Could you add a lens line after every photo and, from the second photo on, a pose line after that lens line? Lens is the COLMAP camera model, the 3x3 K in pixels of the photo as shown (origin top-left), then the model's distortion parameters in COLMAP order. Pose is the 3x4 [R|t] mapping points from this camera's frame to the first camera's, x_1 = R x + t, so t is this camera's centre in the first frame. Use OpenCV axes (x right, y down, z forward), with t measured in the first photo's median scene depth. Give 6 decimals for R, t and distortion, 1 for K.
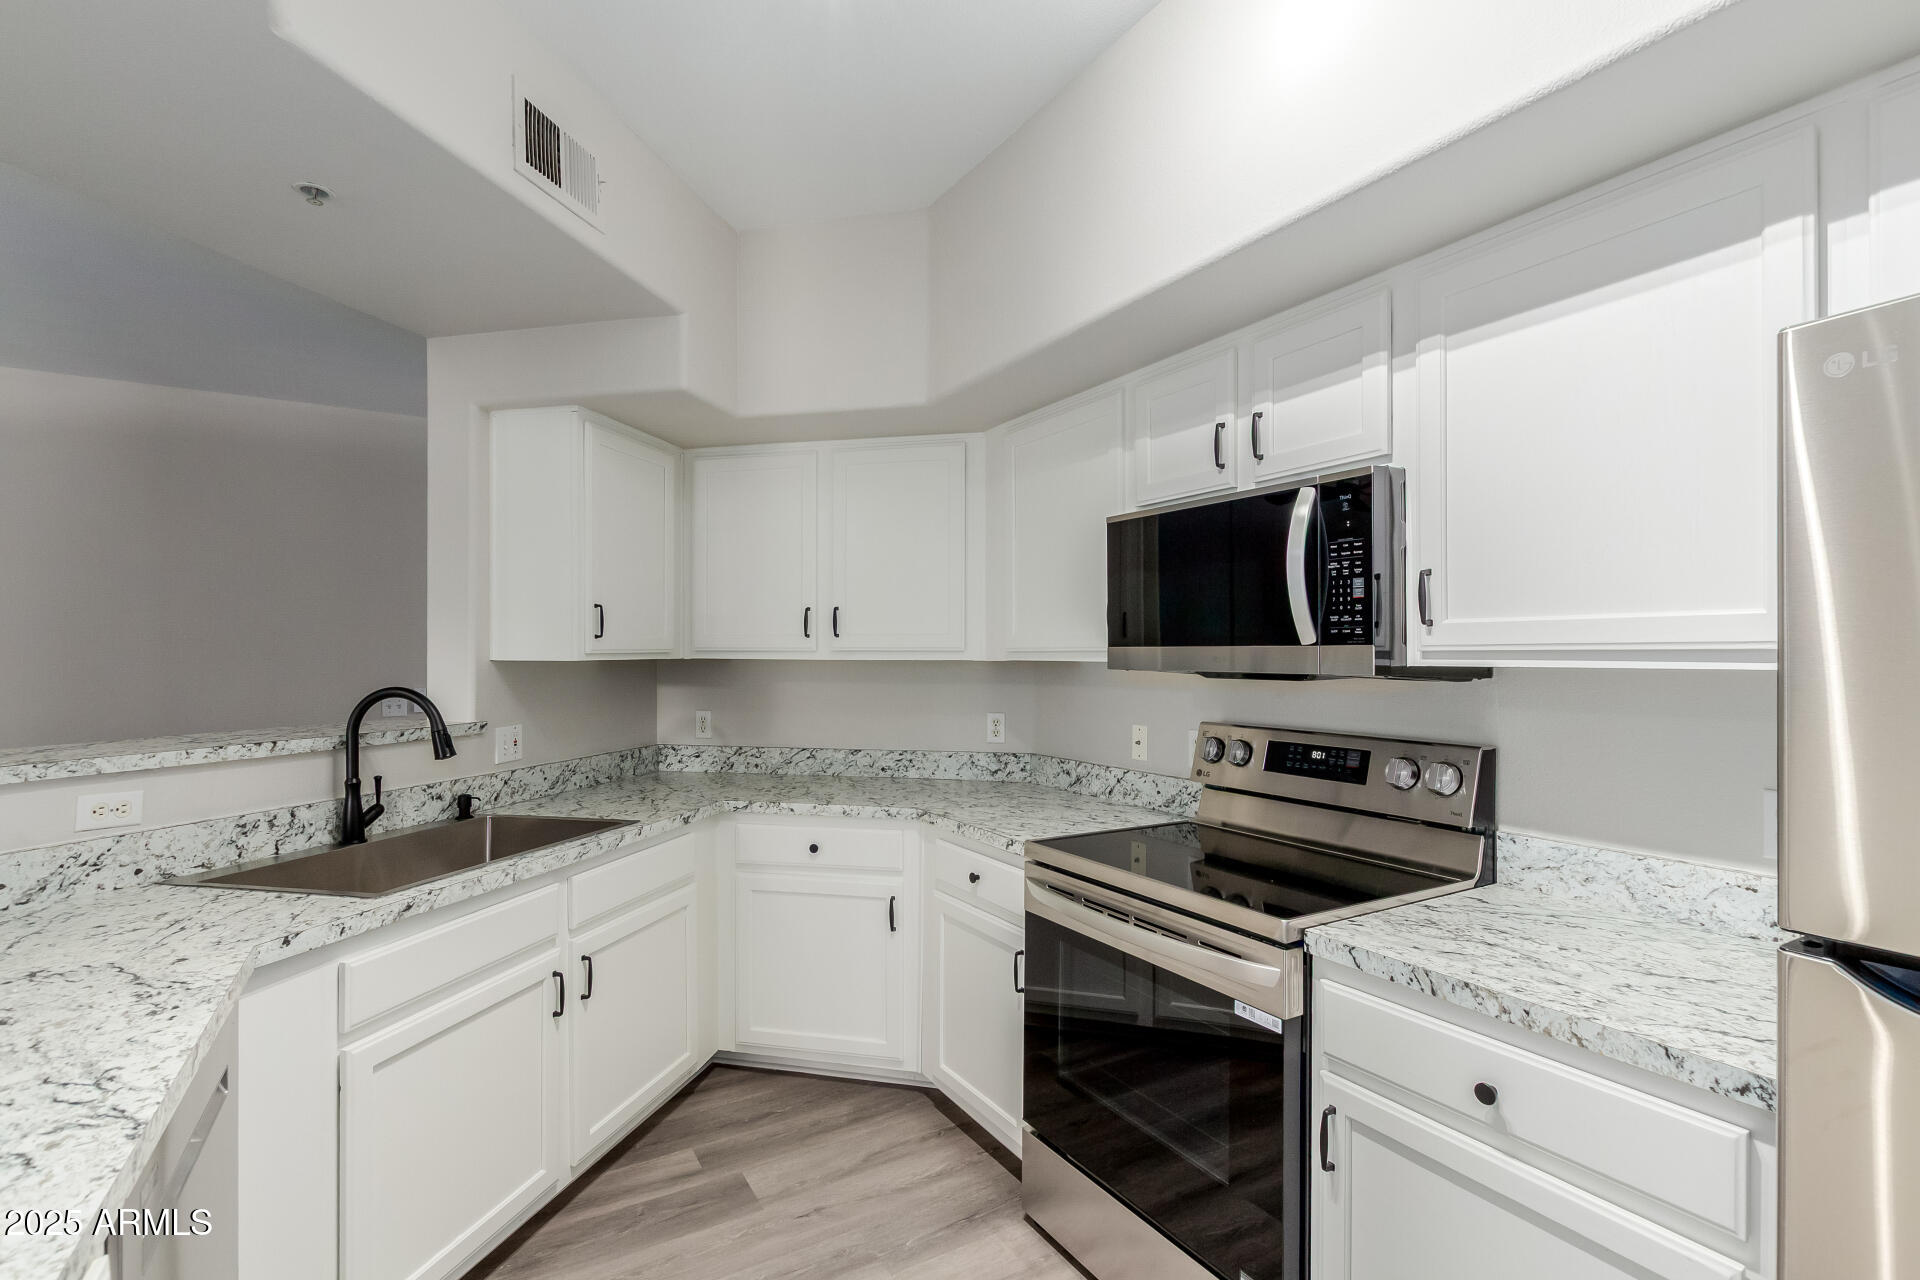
lens RADIAL K [[882.0, 0, 964.3], [0, 882.0, 642.2], [0, 0, 1]] dist [0.015073, -0.005314]
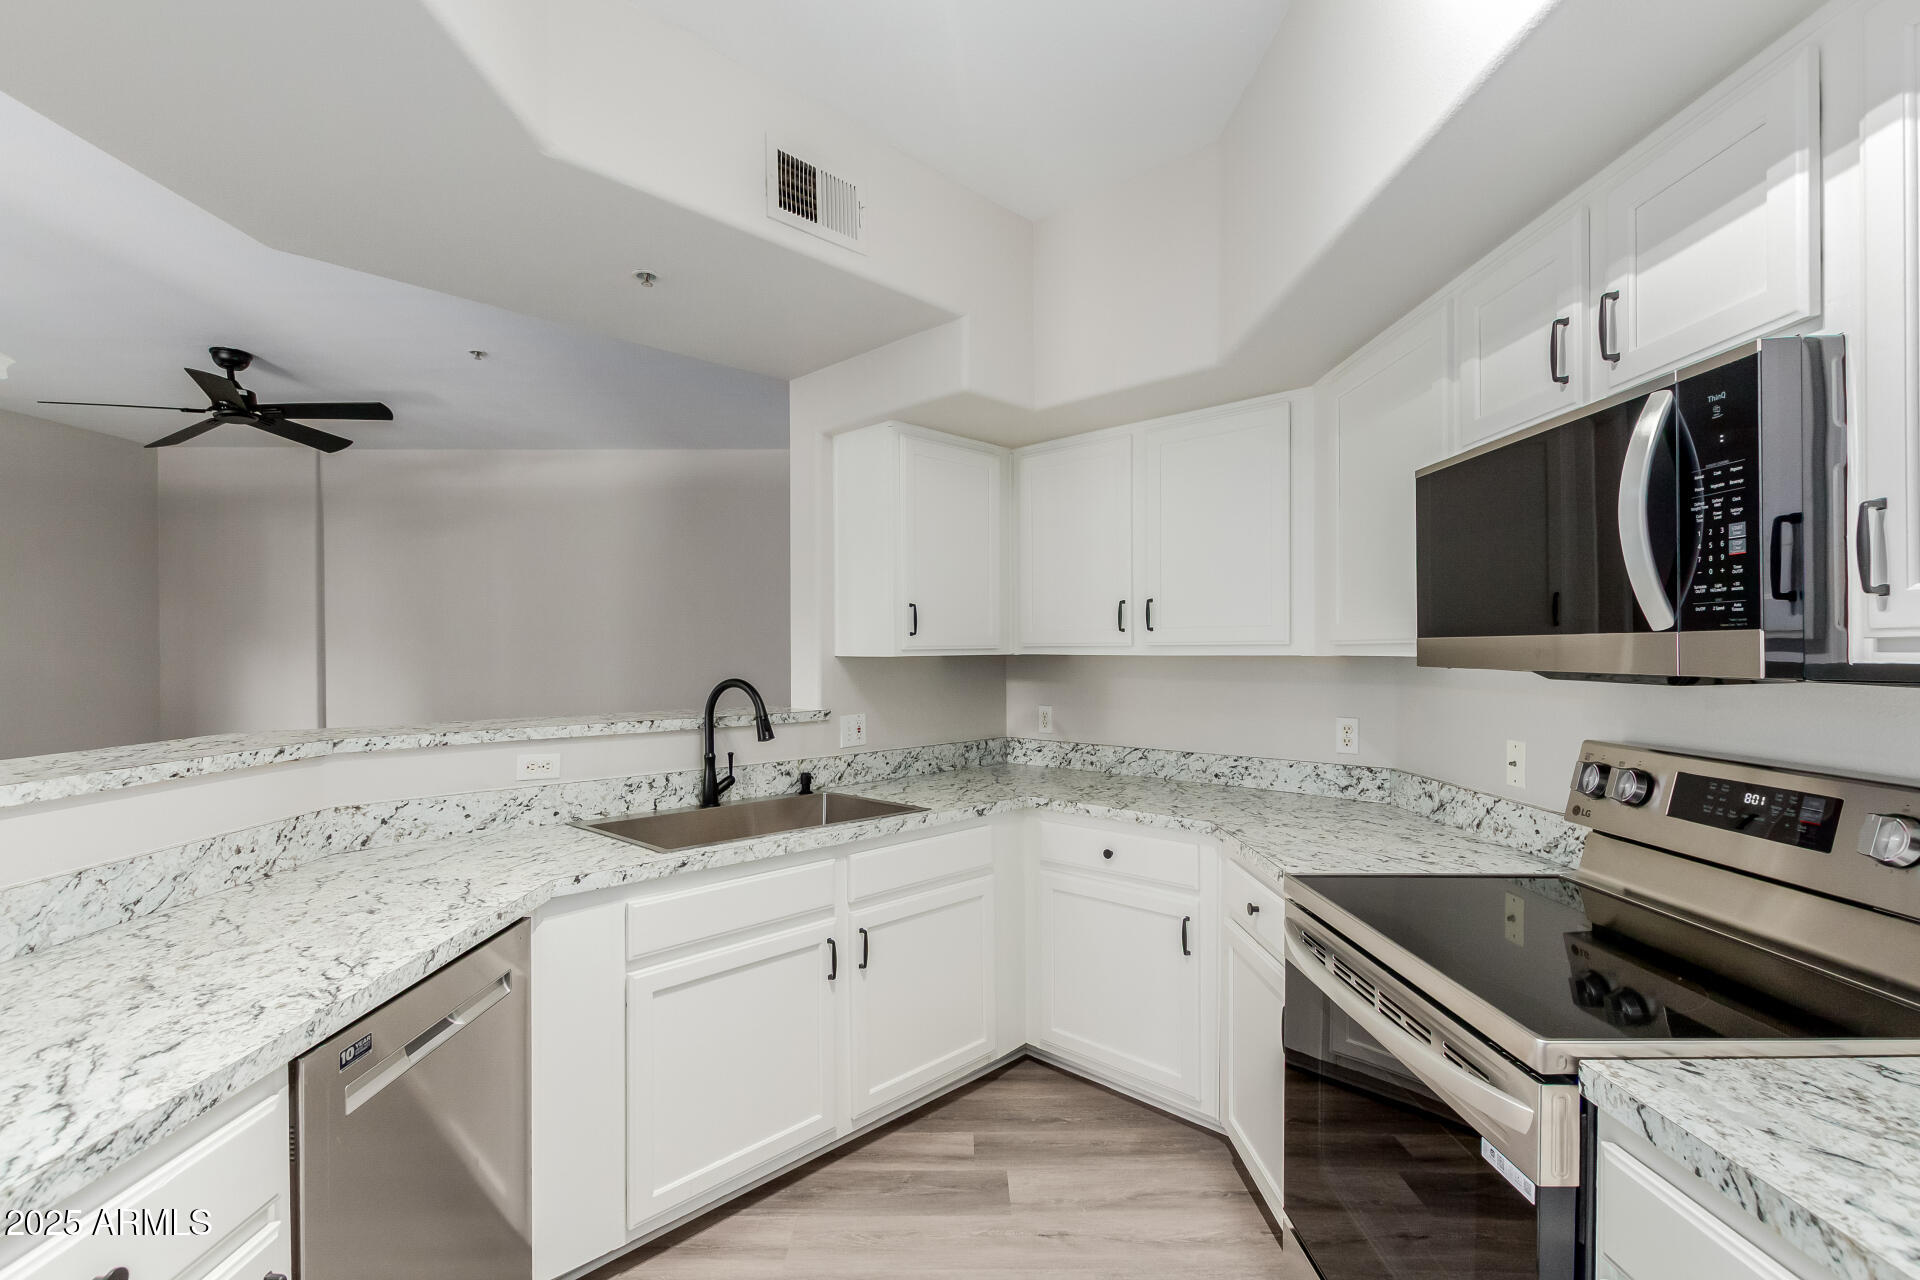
lens RADIAL K [[882.0, 0, 957.5], [0, 882.0, 648.5], [0, 0, 1]] dist [0.015073, -0.005314]
pose [[0.861280, -0.005797, -0.508098, 0.224852], [0.011655, 0.999897, 0.008347, 0.003692], [0.507997, -0.013111, 0.861259, 0.133712]]
